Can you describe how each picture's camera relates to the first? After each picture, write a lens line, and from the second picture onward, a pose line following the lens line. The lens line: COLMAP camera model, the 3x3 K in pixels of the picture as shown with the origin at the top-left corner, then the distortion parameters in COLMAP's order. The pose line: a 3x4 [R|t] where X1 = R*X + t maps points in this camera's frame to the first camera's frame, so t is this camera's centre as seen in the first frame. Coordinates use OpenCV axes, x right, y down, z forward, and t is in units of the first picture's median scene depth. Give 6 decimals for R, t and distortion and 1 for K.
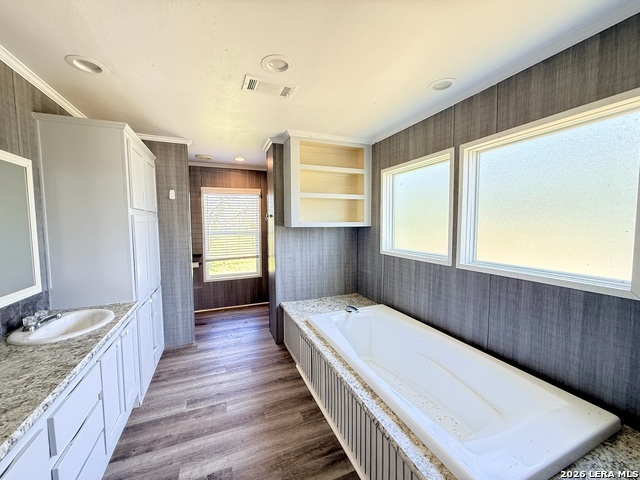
lens RADIAL K [[252.1, 0, 318.5], [0, 252.1, 238.0], [0, 0, 1]] dist [-0.006514, -0.000060]
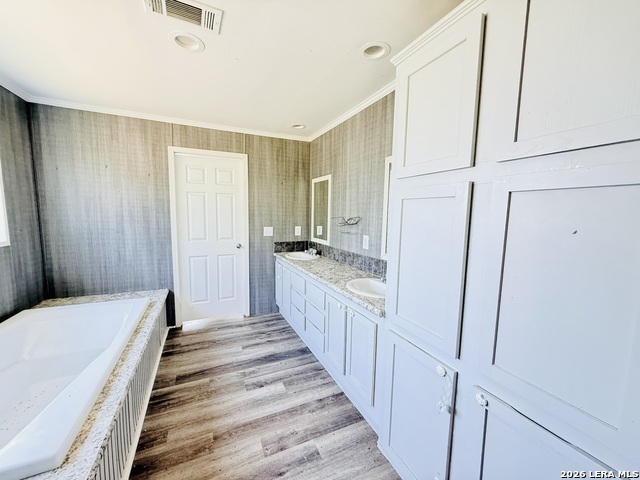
lens RADIAL K [[252.1, 0, 320.7], [0, 252.1, 238.1], [0, 0, 1]] dist [-0.006514, -0.000060]
pose [[-0.998517, -0.008608, -0.053760, -0.574312], [-0.017105, 0.987023, 0.159664, -0.082236], [0.051688, 0.160347, -0.985706, 1.916765]]
